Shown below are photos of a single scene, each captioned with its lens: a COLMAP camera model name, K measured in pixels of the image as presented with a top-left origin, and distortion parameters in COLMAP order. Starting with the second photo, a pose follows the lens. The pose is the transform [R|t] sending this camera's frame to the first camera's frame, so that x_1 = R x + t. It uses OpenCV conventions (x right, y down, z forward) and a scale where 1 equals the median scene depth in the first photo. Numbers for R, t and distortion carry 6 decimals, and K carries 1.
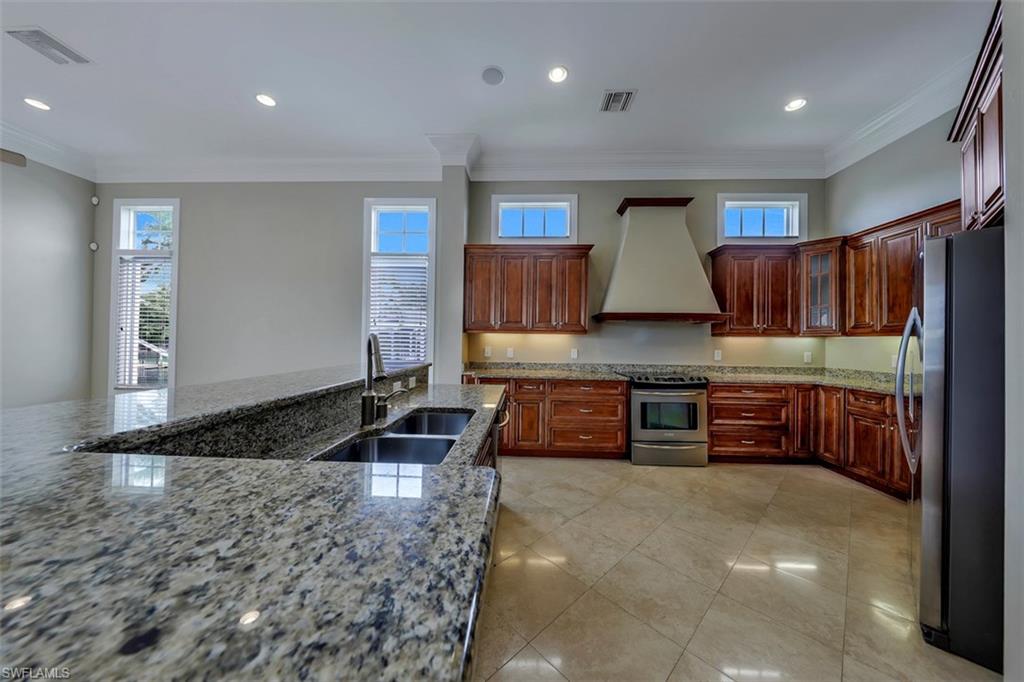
lens RADIAL K [[332.4, 0, 512.0], [0, 332.4, 341.0], [0, 0, 1]] dist [-0.008831, -0.000043]
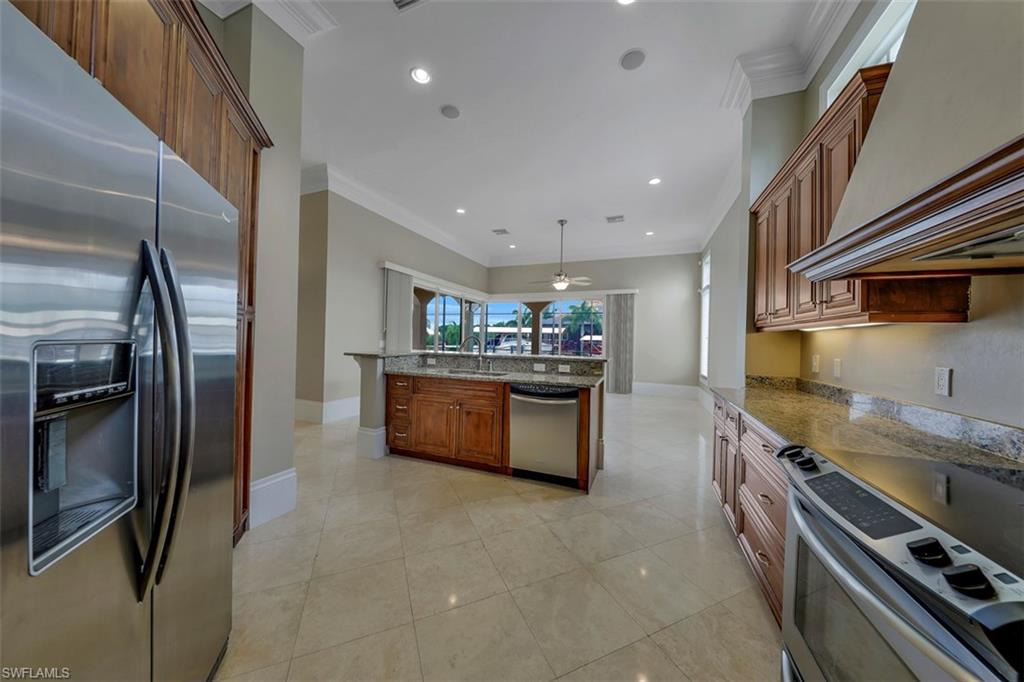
lens RADIAL K [[325.3, 0, 510.3], [0, 325.3, 339.2], [0, 0, 1]] dist [0.000044, -0.000013]
pose [[-0.338783, -0.023387, -0.940574, 0.695084], [-0.034302, 0.999333, -0.012492, 0.017761], [0.940239, 0.028031, -0.339359, 0.761236]]
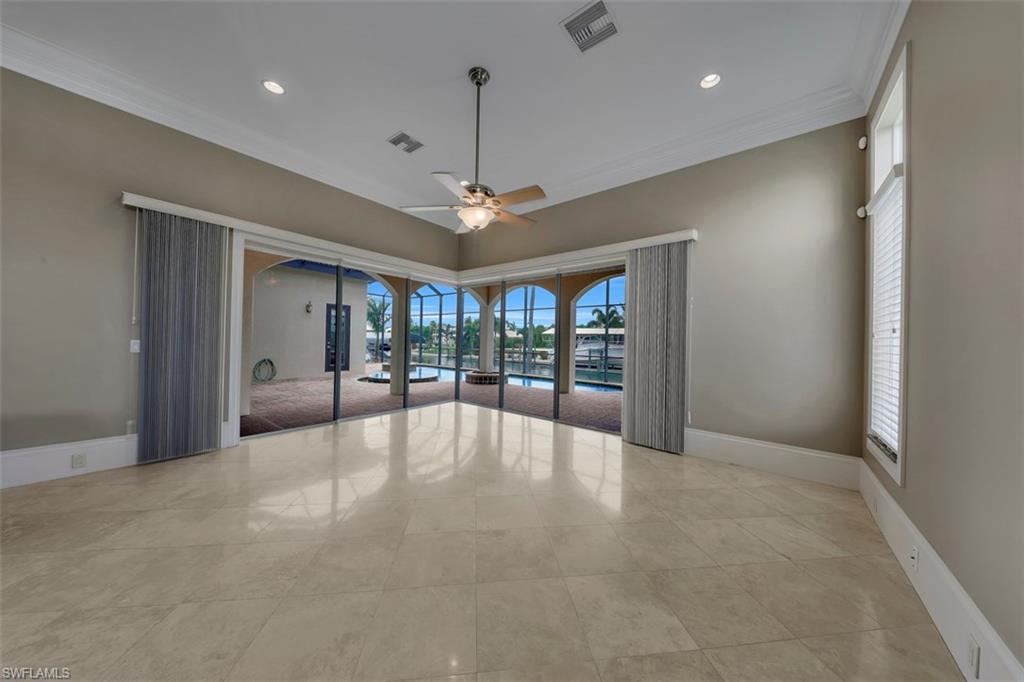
lens RADIAL K [[332.4, 0, 512.0], [0, 332.4, 341.0], [0, 0, 1]] dist [-0.008831, -0.000043]
pose [[-0.584034, -0.024283, -0.811366, -0.375080], [-0.031327, 0.999482, -0.007363, -0.001661], [0.811125, 0.021117, -0.584492, 0.940793]]
